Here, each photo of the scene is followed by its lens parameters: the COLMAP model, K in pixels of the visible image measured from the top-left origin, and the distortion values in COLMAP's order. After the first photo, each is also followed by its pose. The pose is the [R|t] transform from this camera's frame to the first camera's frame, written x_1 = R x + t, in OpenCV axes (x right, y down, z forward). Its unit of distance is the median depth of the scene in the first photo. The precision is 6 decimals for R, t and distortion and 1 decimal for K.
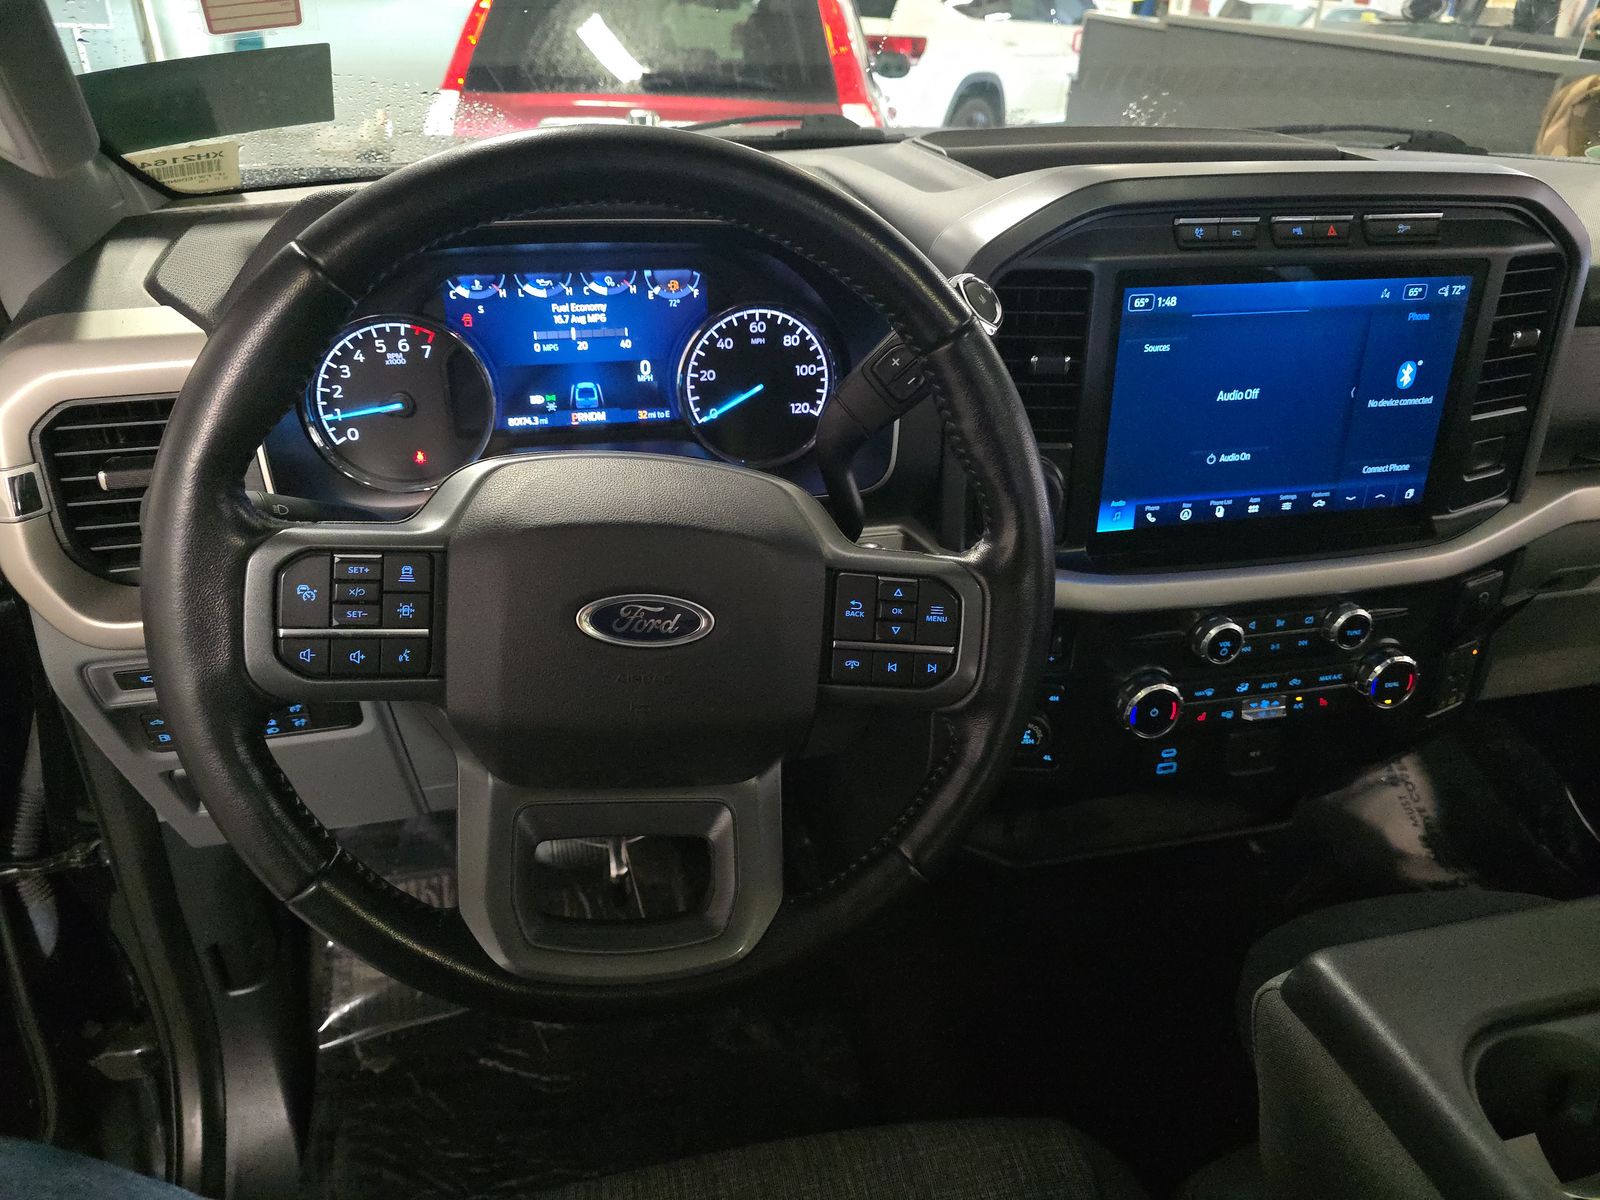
lens RADIAL K [[1066.0, 0, 791.3], [0, 1066.0, 599.2], [0, 0, 1]] dist [0.057826, -0.064055]
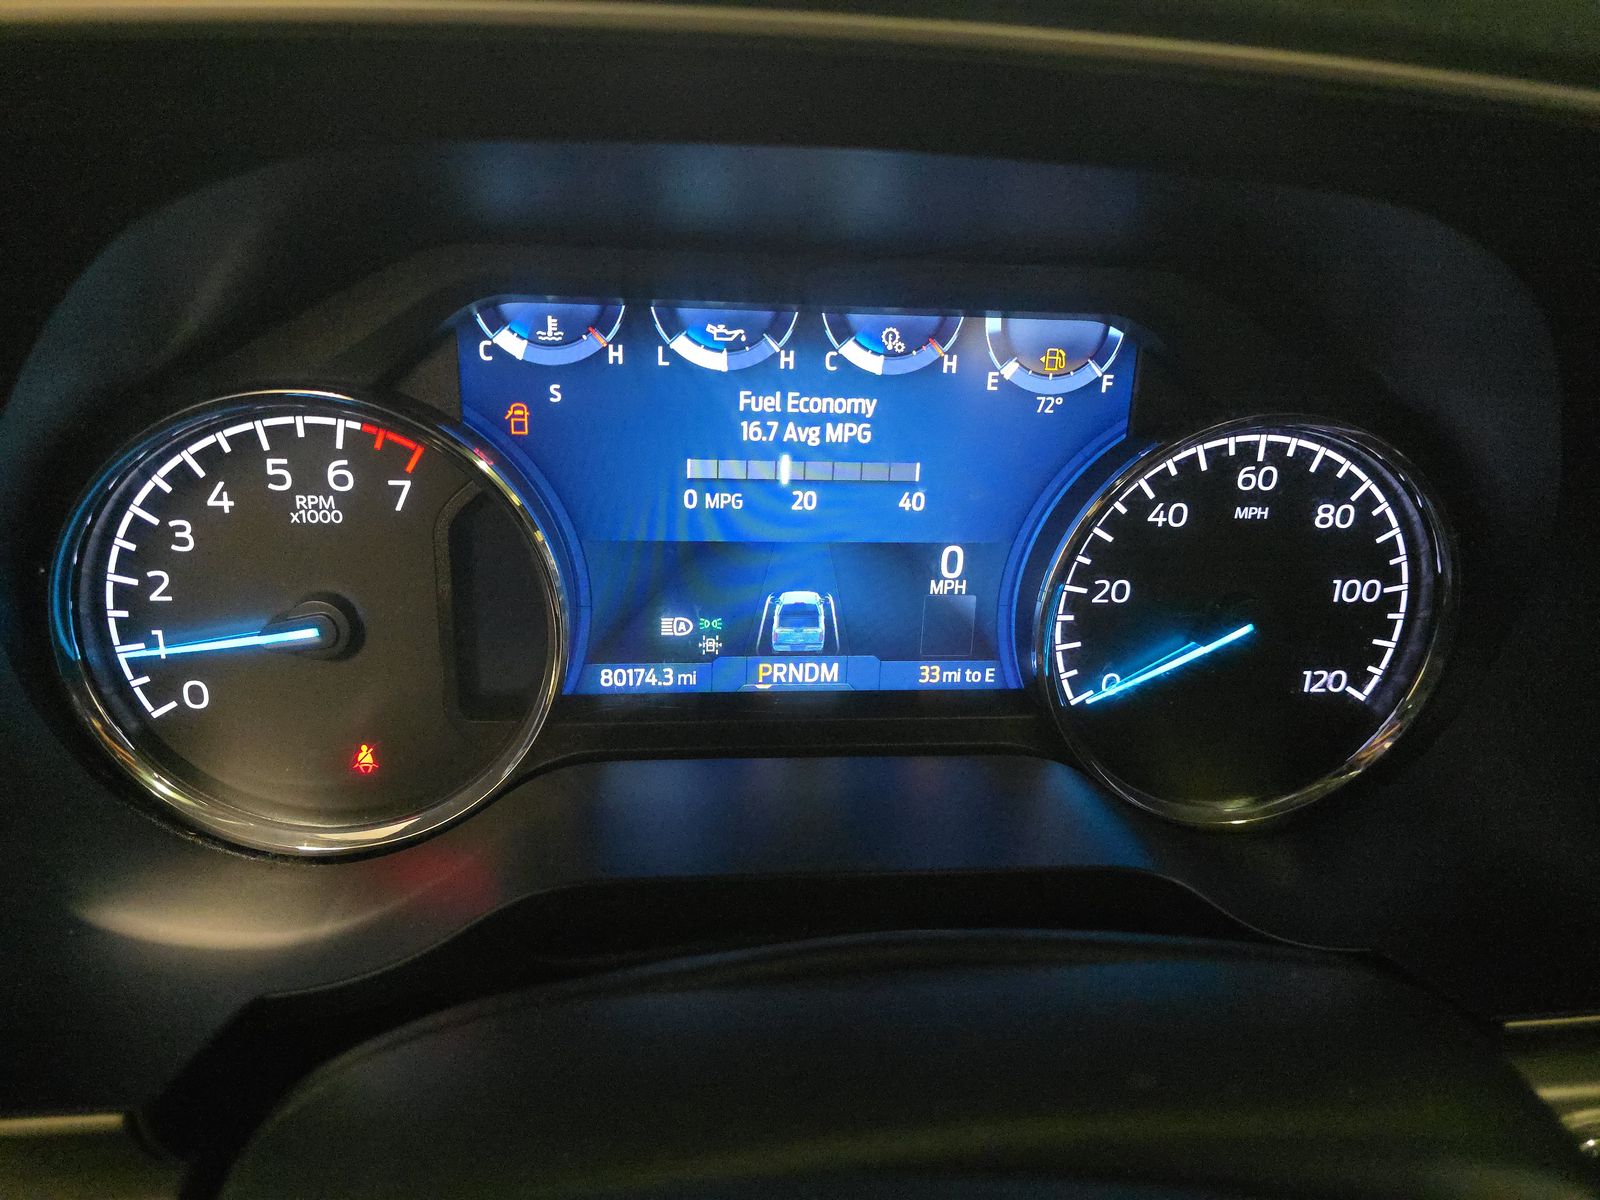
lens RADIAL K [[1034.3, 0, 800.0], [0, 1034.3, 600.0], [0, 0, 1]] dist [0.001304, -0.003397]
pose [[0.991967, 0.070241, -0.105202, -0.157734], [-0.082756, 0.989349, -0.119752, -0.159000], [0.095670, 0.127496, 0.987214, 0.647910]]
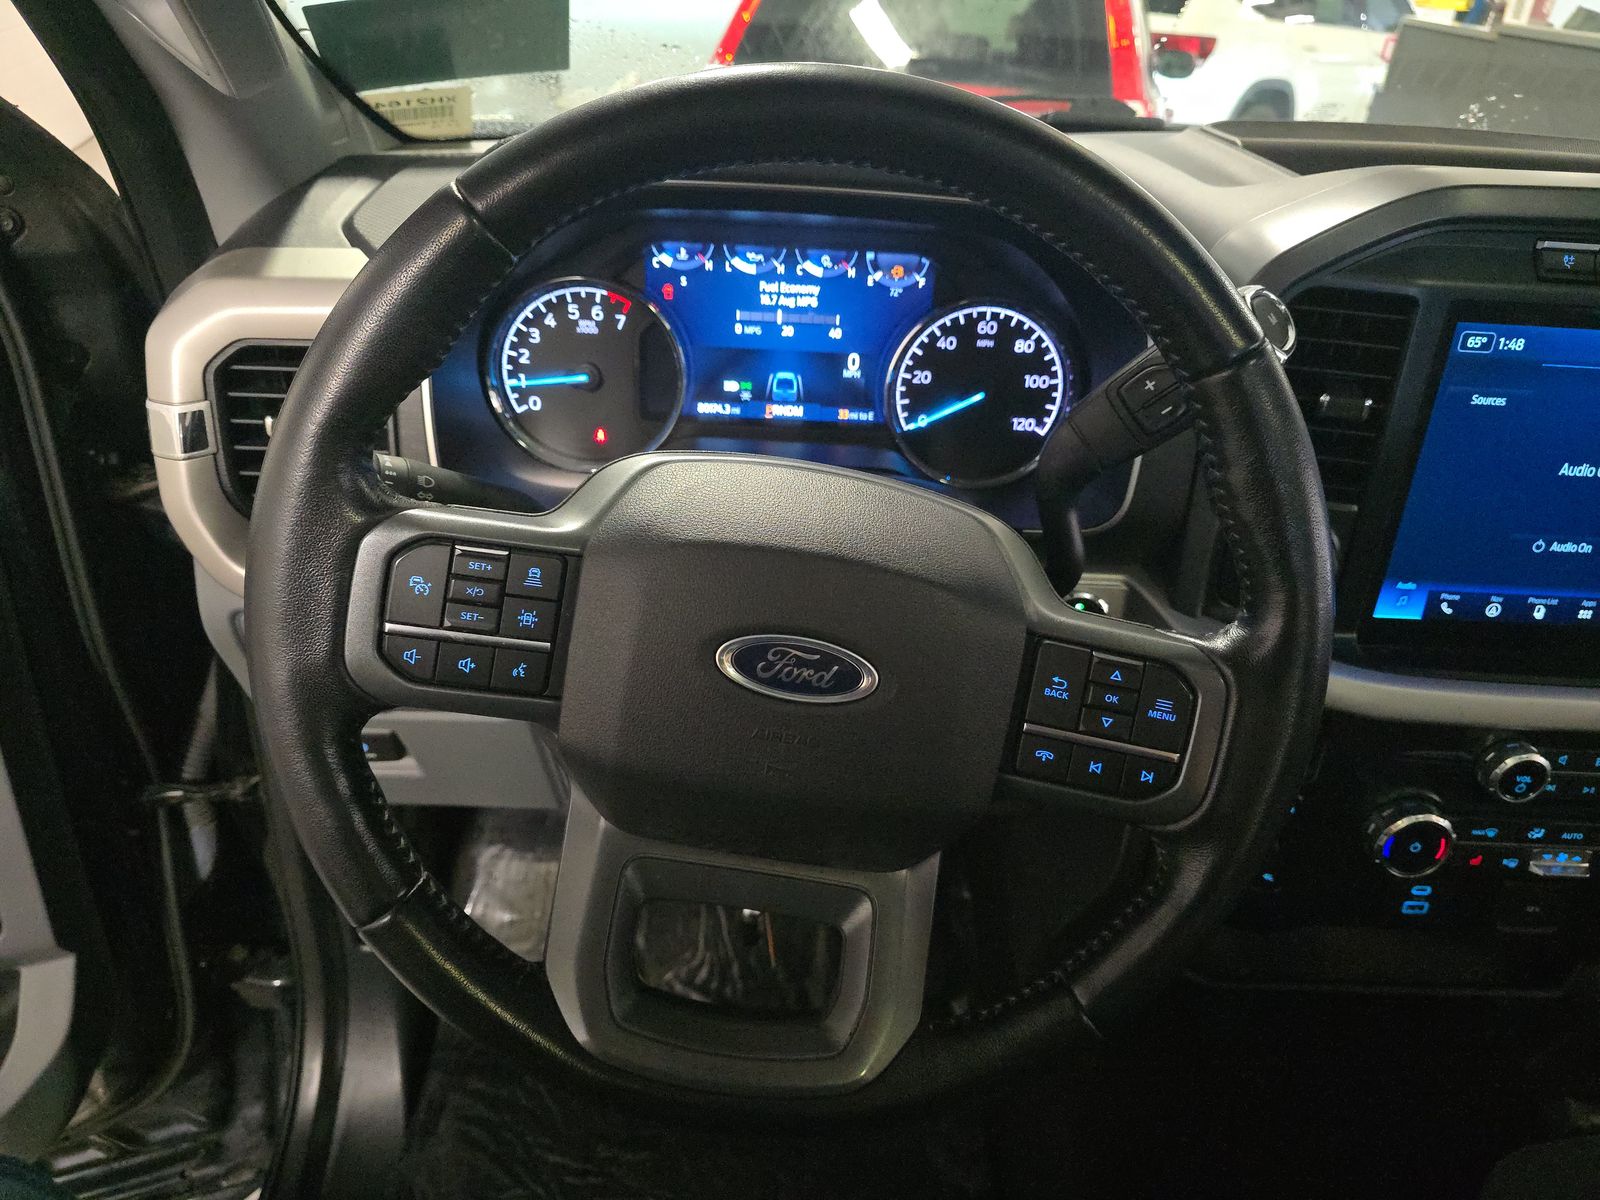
lens RADIAL K [[1071.3, 0, 803.7], [0, 1071.3, 601.6], [0, 0, 1]] dist [0.030066, -0.027999]
pose [[0.976189, 0.135811, -0.169146, 0.000808], [-0.134569, 0.990725, 0.018843, -0.031577], [0.170136, 0.004368, 0.985411, 0.121111]]
